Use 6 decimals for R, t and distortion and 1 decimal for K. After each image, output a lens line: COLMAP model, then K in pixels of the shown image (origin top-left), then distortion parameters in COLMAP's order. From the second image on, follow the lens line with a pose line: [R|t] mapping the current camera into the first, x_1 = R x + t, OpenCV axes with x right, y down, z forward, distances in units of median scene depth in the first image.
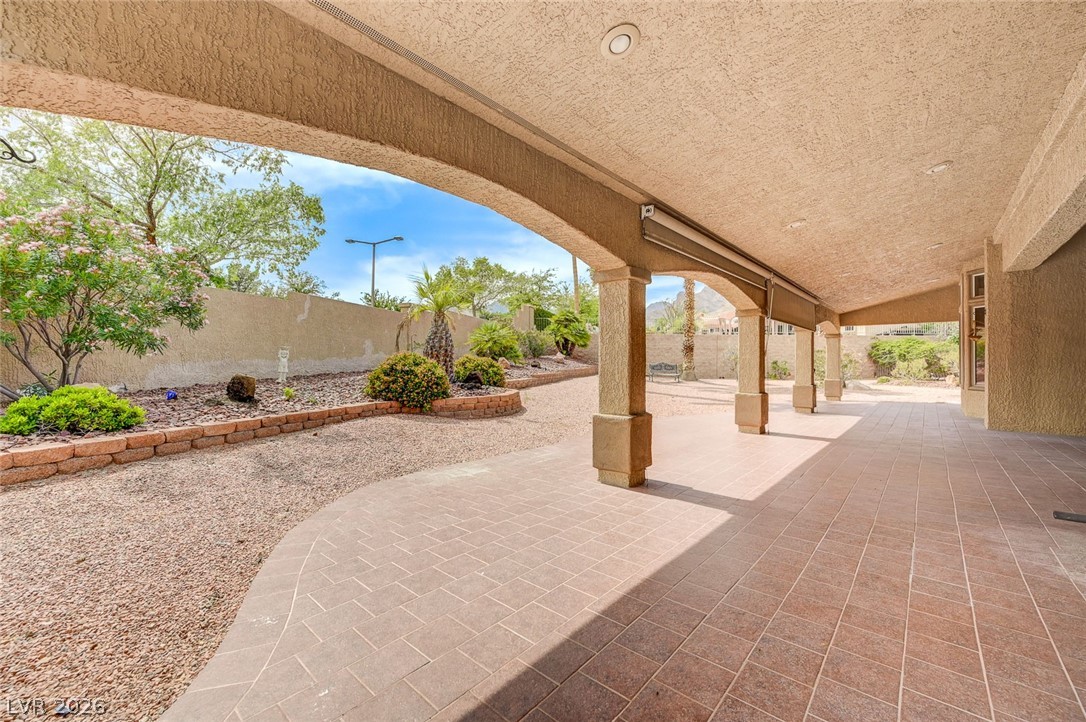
lens RADIAL K [[439.2, 0, 542.4], [0, 439.2, 361.2], [0, 0, 1]] dist [0.000449, -0.000246]
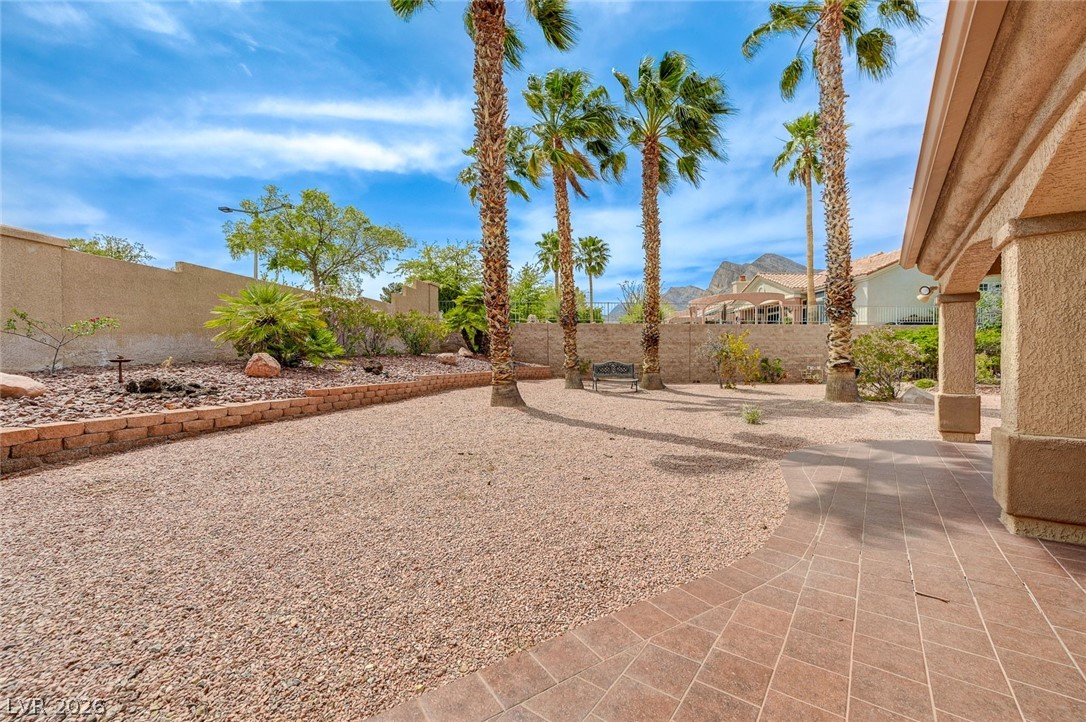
lens RADIAL K [[439.2, 0, 545.6], [0, 439.2, 363.9], [0, 0, 1]] dist [0.000449, -0.000246]
pose [[0.996795, -0.009594, 0.079426, 0.312858], [0.009297, 0.999948, 0.004116, 0.007053], [-0.079462, -0.003365, 0.996832, 0.912028]]
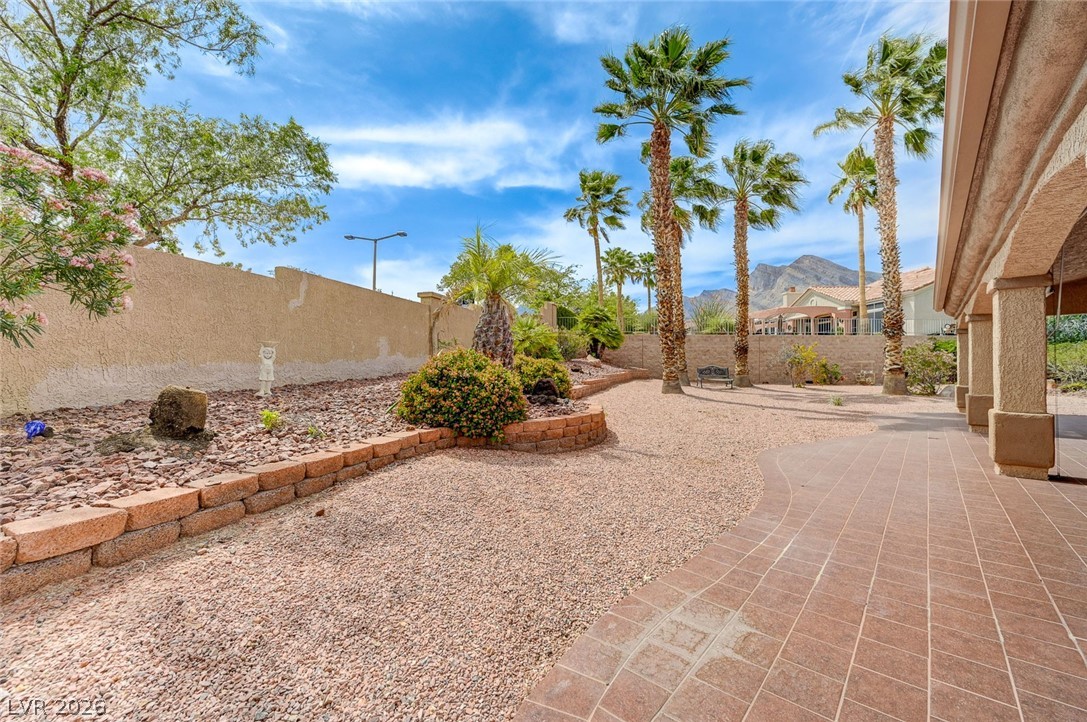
lens RADIAL K [[439.6, 0, 544.2], [0, 439.6, 360.9], [0, 0, 1]] dist [0.000449, -0.000246]
pose [[0.999943, -0.003402, 0.010164, -0.179043], [0.003518, 0.999929, -0.011359, 0.004299], [-0.010125, 0.011394, 0.999884, 0.333163]]
